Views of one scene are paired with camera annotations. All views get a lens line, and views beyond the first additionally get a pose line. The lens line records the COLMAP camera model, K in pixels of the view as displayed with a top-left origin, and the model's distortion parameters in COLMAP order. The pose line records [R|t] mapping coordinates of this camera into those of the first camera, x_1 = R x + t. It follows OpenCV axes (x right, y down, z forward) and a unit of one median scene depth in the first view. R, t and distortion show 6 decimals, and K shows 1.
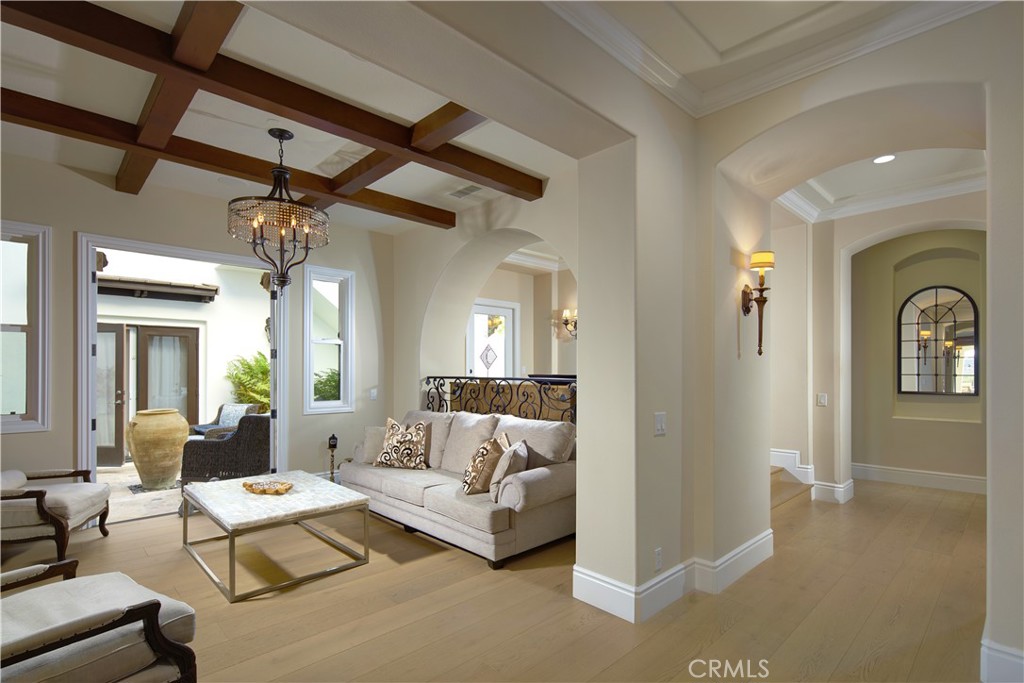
lens RADIAL K [[497.8, 0, 513.3], [0, 497.8, 370.0], [0, 0, 1]] dist [0.000664, 0.000071]
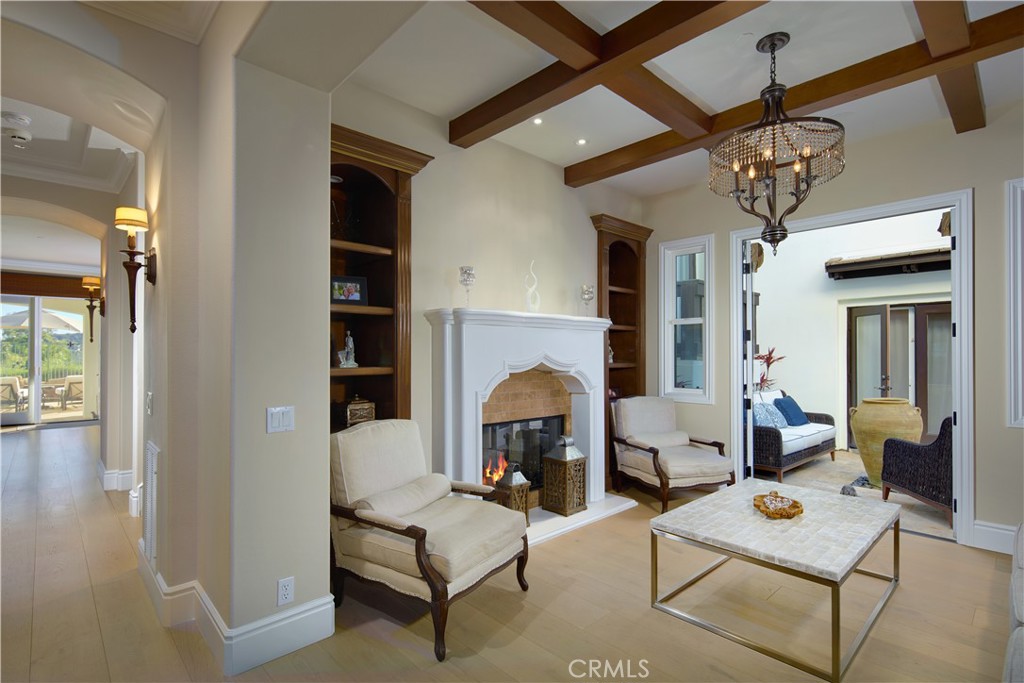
lens RADIAL K [[488.0, 0, 515.1], [0, 488.0, 351.9], [0, 0, 1]] dist [0.000557, 0.000059]
pose [[-0.001516, -0.005988, -0.999981, 0.145542], [0.002272, 0.999979, -0.005992, 0.000543], [0.999996, -0.002281, -0.001502, 0.317270]]
